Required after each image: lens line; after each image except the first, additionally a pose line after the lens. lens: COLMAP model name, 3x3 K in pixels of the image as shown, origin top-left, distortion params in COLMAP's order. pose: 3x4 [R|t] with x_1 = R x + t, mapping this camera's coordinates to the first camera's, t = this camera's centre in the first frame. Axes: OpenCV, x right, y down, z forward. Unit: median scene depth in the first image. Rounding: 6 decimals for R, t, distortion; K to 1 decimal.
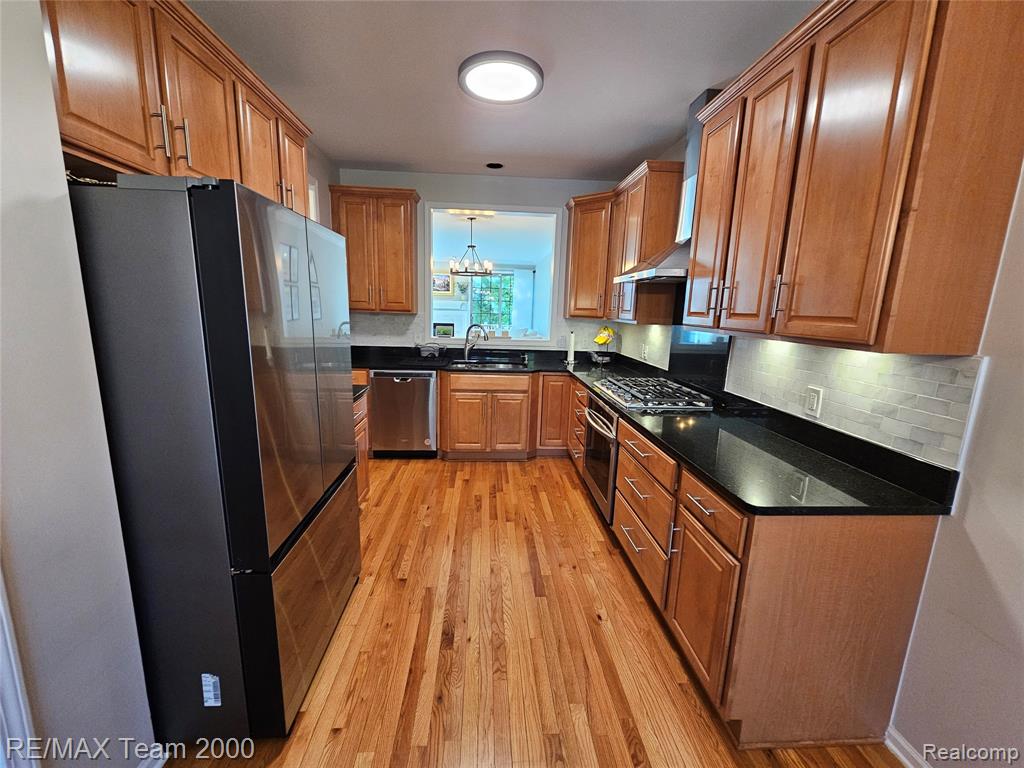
lens RADIAL K [[419.3, 0, 510.5], [0, 419.3, 389.9], [0, 0, 1]] dist [-0.002399, -0.000602]
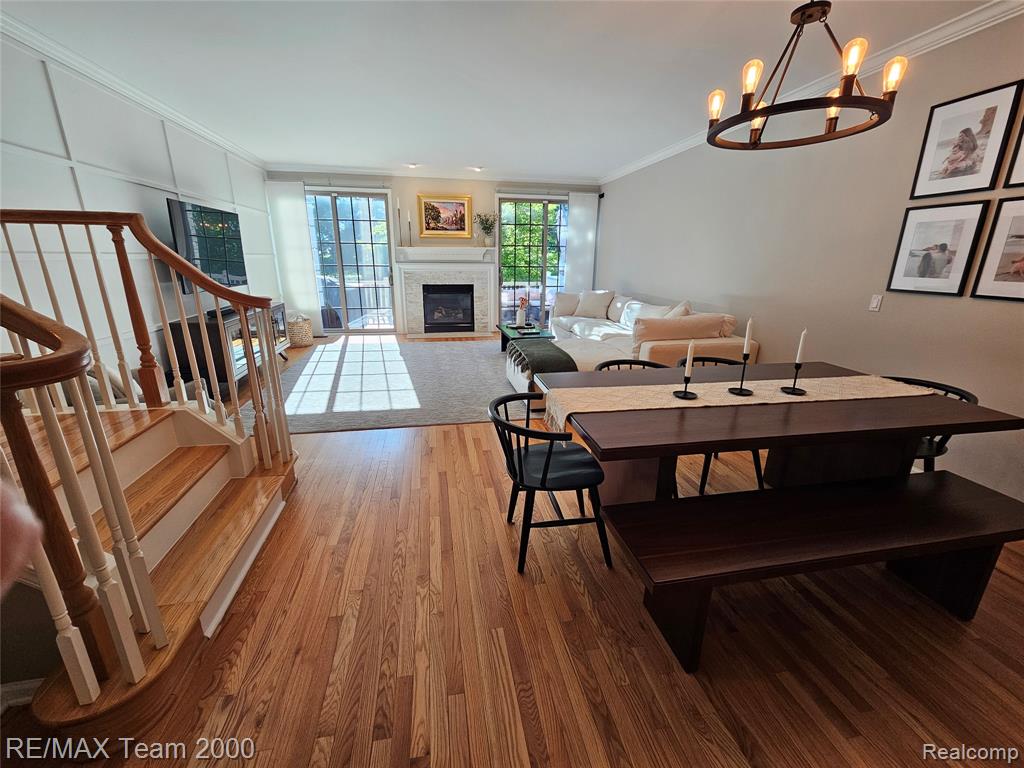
lens RADIAL K [[419.3, 0, 514.4], [0, 419.3, 382.7], [0, 0, 1]] dist [-0.002399, -0.000602]
pose [[0.991714, -0.049619, 0.118495, -0.529148], [0.037151, 0.993757, 0.105202, -0.268736], [-0.122975, -0.099929, 0.987366, 1.277658]]
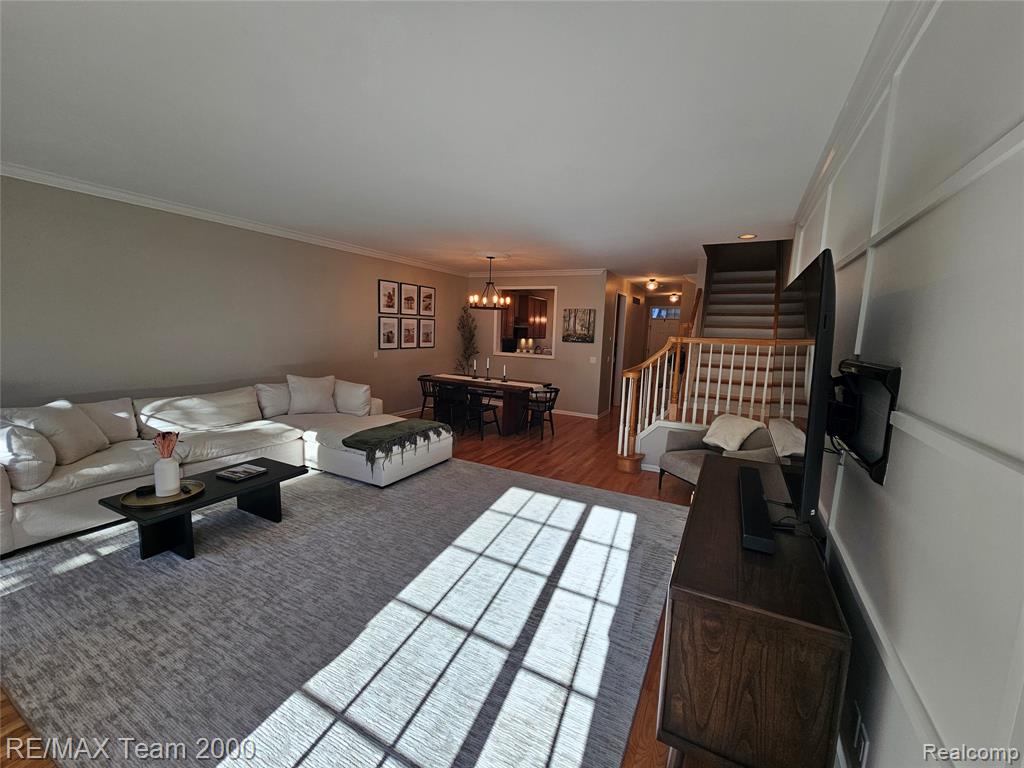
lens RADIAL K [[419.3, 0, 510.2], [0, 419.3, 382.9], [0, 0, 1]] dist [-0.002399, -0.000602]
pose [[-0.846585, -0.120925, 0.518335, -1.221502], [0.047209, 0.952951, 0.299425, -0.732983], [-0.530156, 0.277958, -0.801045, 3.263477]]
